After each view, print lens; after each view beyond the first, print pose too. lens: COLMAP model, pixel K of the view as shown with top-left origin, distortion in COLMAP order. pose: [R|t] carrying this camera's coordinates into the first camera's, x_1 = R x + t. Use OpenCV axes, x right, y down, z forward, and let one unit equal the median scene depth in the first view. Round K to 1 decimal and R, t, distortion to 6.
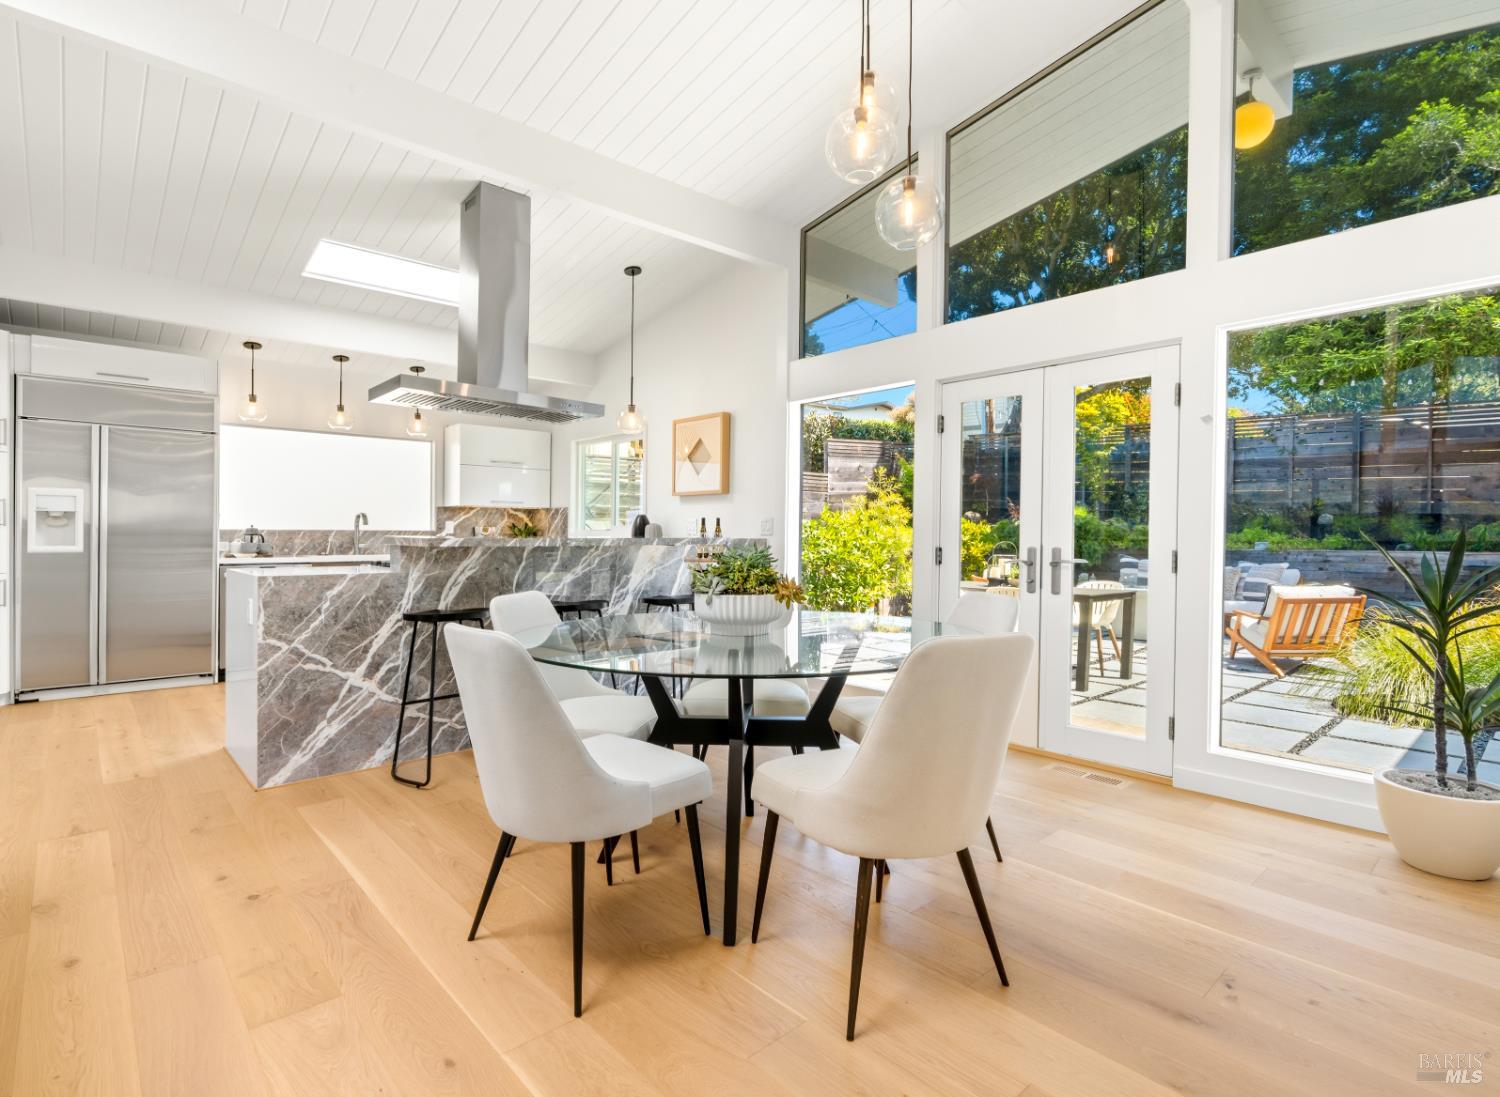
lens RADIAL K [[753.3, 0, 724.6], [0, 753.3, 550.0], [0, 0, 1]] dist [0.003539, 0.001858]
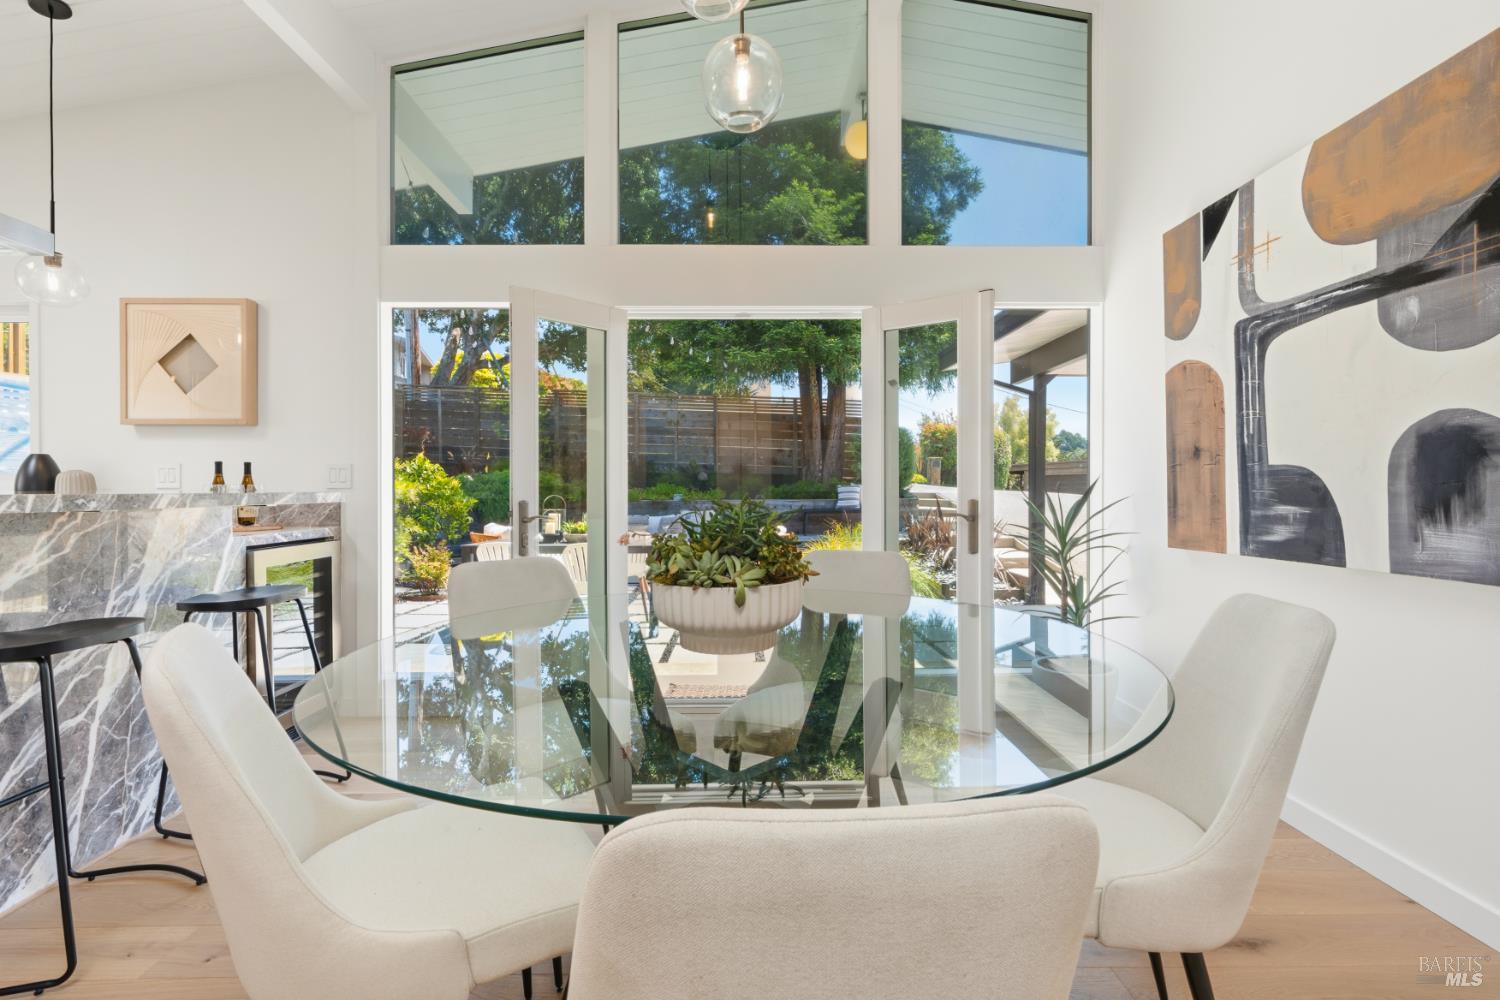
lens RADIAL K [[710.7, 0, 745.4], [0, 710.7, 502.4], [0, 0, 1]] dist [-0.000344, -0.000113]
pose [[0.657552, -0.017689, 0.753201, -0.186265], [0.019360, 0.999791, 0.006578, -0.004090], [-0.753160, 0.010256, 0.657757, 0.283771]]
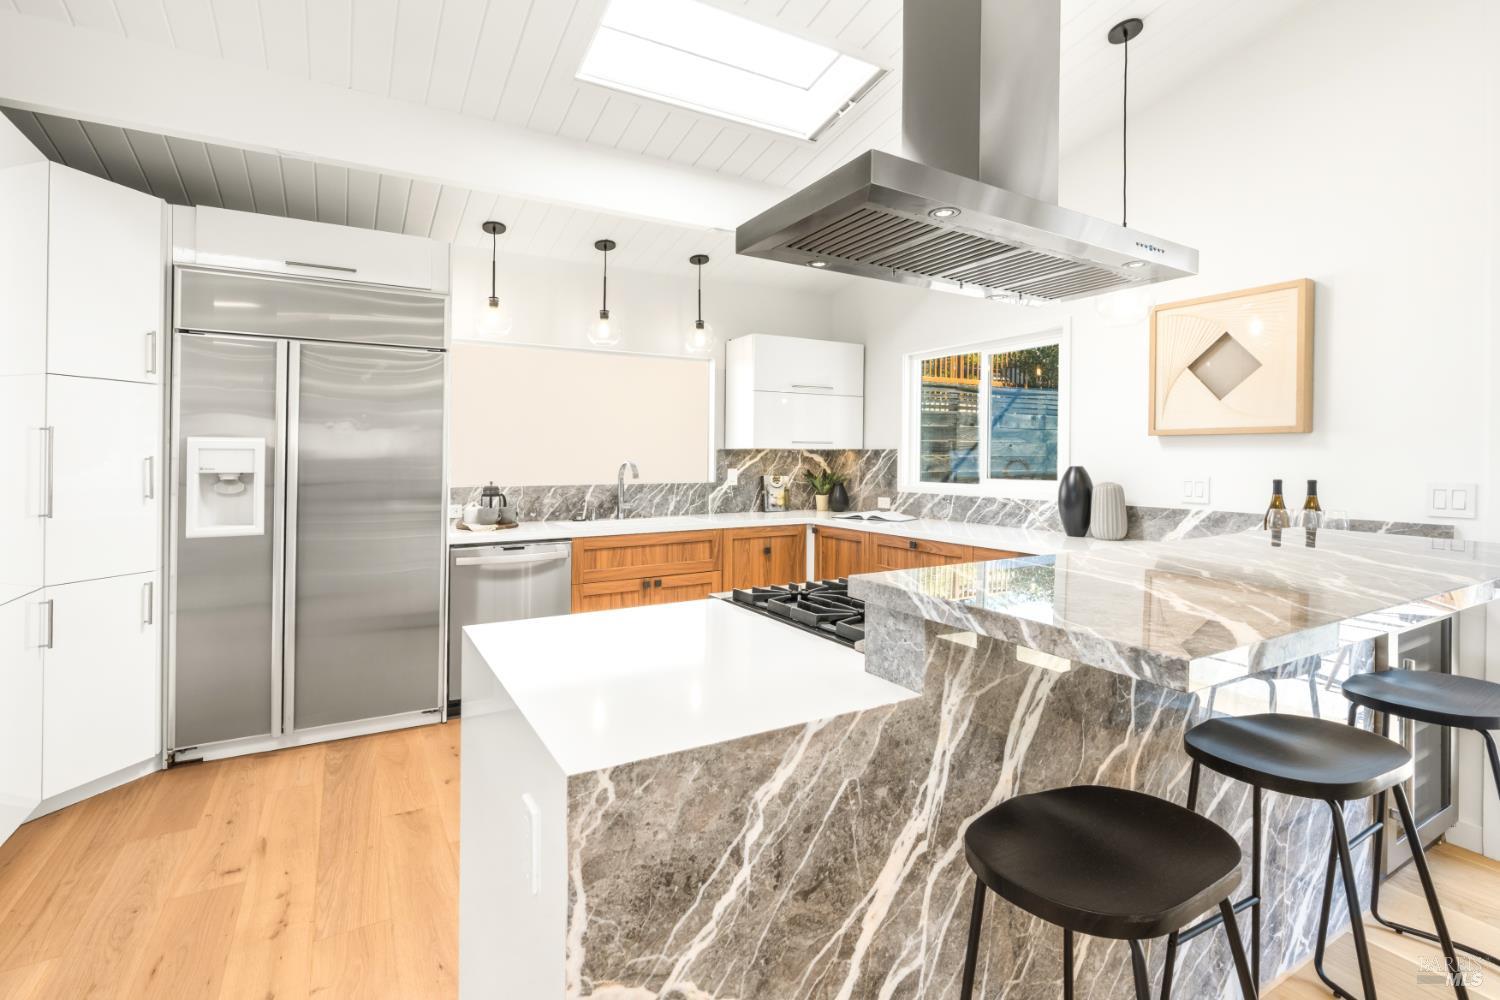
lens RADIAL K [[707.6, 0, 745.8], [0, 707.6, 465.6], [0, 0, 1]] dist [-0.001903, -0.000072]
pose [[0.981032, -0.001124, -0.193843, -0.298047], [-0.000827, 0.999950, -0.009984, -0.047300], [0.193844, 0.009955, 0.980982, 0.446367]]
